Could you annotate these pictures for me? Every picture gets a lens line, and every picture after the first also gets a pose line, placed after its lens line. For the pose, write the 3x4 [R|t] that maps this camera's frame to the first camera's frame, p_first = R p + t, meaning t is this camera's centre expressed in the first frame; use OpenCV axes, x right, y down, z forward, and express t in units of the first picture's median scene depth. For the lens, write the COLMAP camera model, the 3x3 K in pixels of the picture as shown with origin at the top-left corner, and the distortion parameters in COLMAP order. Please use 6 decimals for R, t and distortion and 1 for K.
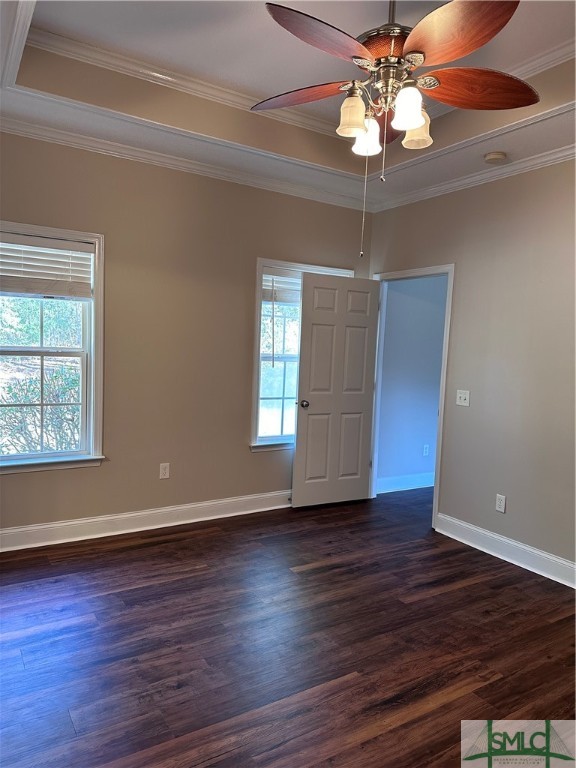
lens RADIAL K [[532.0, 0, 288.0], [0, 532.0, 384.0], [0, 0, 1]] dist [0.093942, -0.112659]
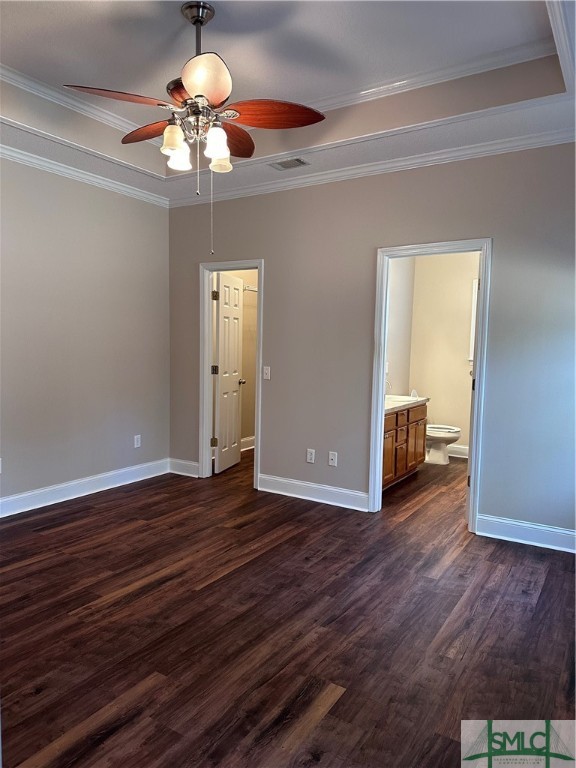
lens RADIAL K [[532.0, 0, 288.0], [0, 532.0, 384.0], [0, 0, 1]] dist [0.093942, -0.112659]
pose [[-0.896947, -0.021437, -0.441619, 0.443437], [-0.087262, 0.987761, 0.129284, -0.098674], [0.433442, 0.154497, -0.887839, 1.898211]]
